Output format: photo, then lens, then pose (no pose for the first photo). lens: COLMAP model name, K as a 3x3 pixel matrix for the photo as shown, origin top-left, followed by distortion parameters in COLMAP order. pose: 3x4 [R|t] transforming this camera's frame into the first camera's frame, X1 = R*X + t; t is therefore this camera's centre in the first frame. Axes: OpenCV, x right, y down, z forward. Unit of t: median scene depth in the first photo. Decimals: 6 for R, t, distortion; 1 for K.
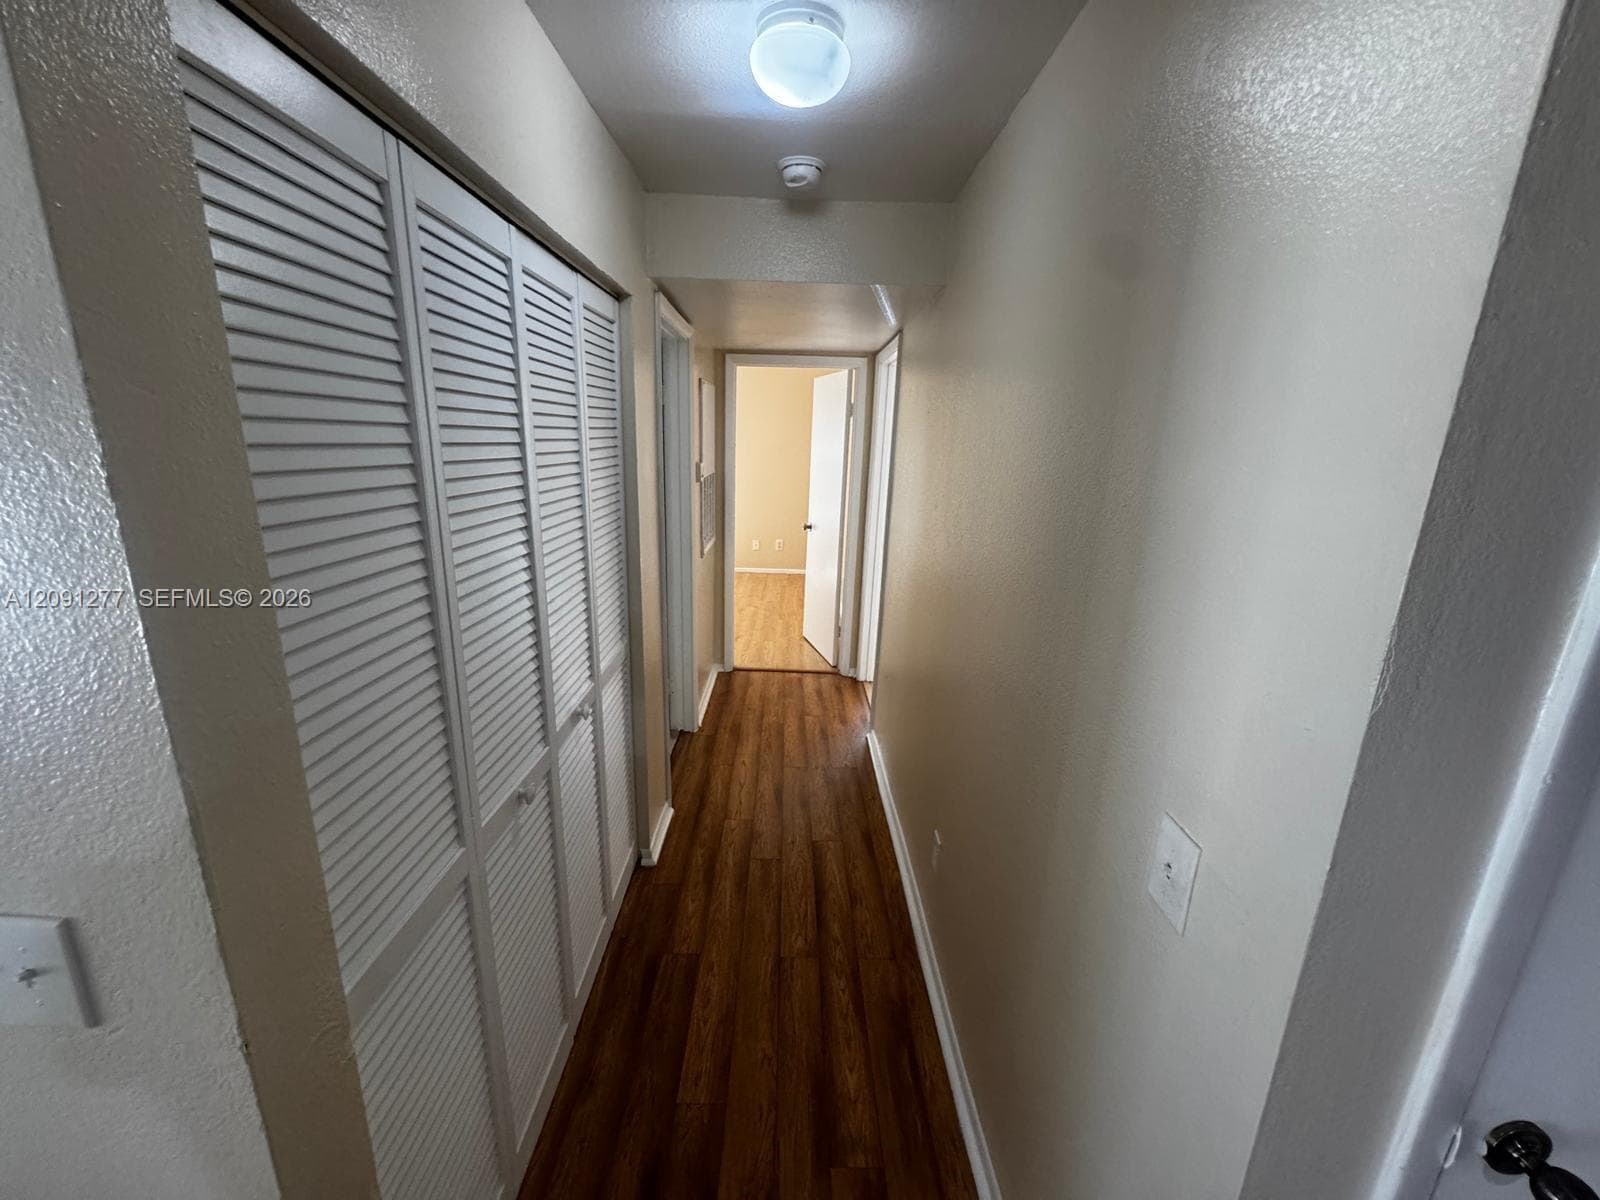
lens RADIAL K [[640.5, 0, 798.0], [0, 640.5, 601.5], [0, 0, 1]] dist [-0.001206, 0.000321]
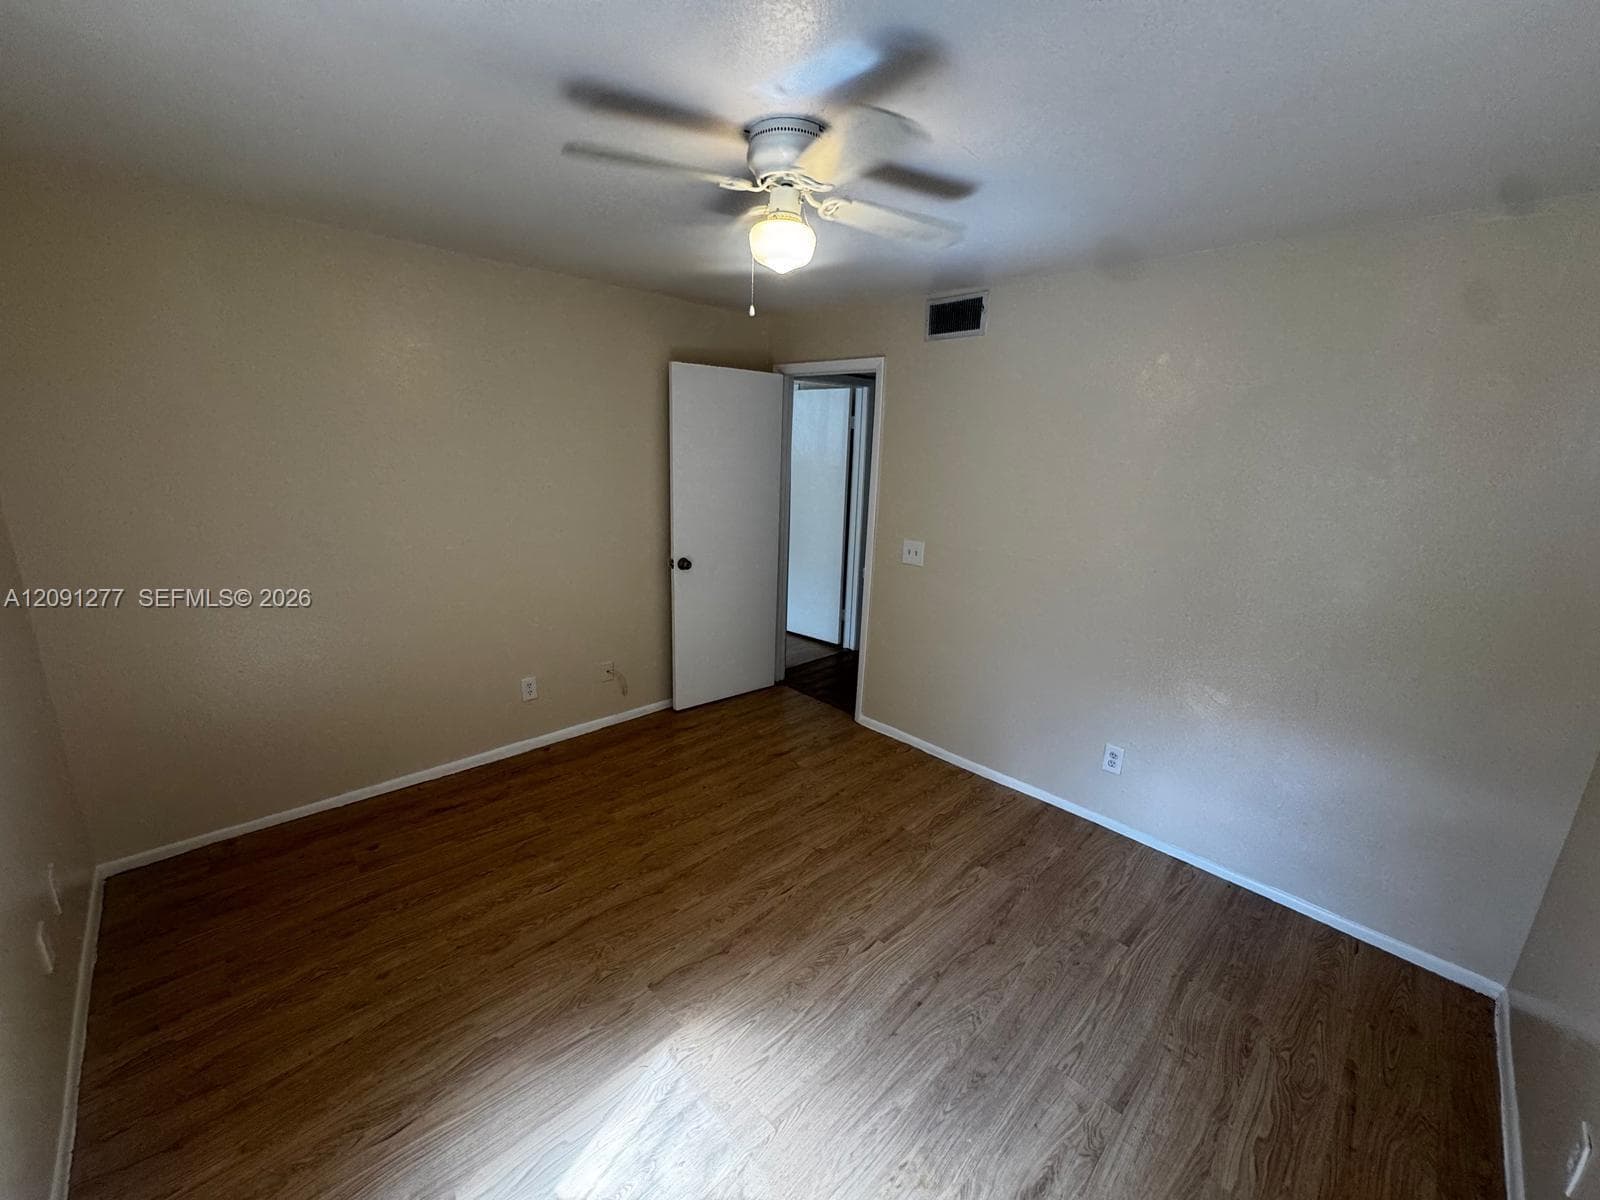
lens RADIAL K [[640.5, 0, 800.7], [0, 640.5, 603.0], [0, 0, 1]] dist [-0.001206, 0.000321]
pose [[-0.697059, -0.222799, 0.681521, -0.482048], [0.130993, 0.894930, 0.426545, -0.331818], [-0.704947, 0.386601, -0.594634, 1.220318]]
